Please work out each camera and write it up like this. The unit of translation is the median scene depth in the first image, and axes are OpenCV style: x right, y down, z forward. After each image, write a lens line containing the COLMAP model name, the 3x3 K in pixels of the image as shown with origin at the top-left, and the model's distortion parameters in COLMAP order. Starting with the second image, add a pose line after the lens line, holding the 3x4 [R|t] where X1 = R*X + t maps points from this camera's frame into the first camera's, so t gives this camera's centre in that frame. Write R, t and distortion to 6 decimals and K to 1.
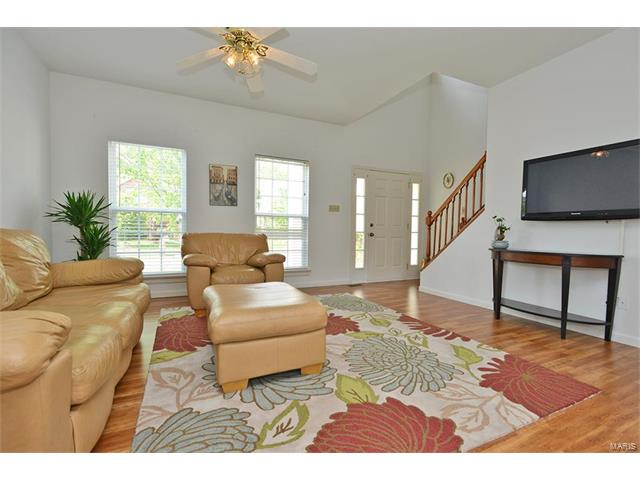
lens RADIAL K [[308.4, 0, 317.3], [0, 308.4, 230.6], [0, 0, 1]] dist [-0.028270, 0.006262]
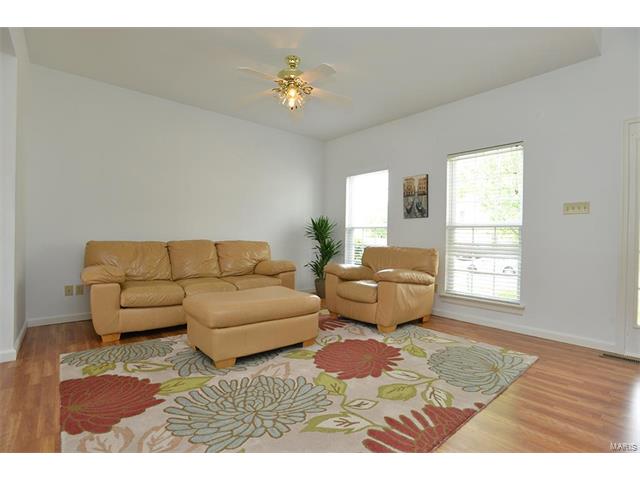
lens RADIAL K [[308.4, 0, 321.0], [0, 308.4, 226.1], [0, 0, 1]] dist [-0.028270, 0.006262]
pose [[0.270586, -0.043580, -0.961709, 0.649856], [-0.014848, 0.998667, -0.049432, -0.005494], [0.962581, 0.027655, 0.269579, 0.560081]]
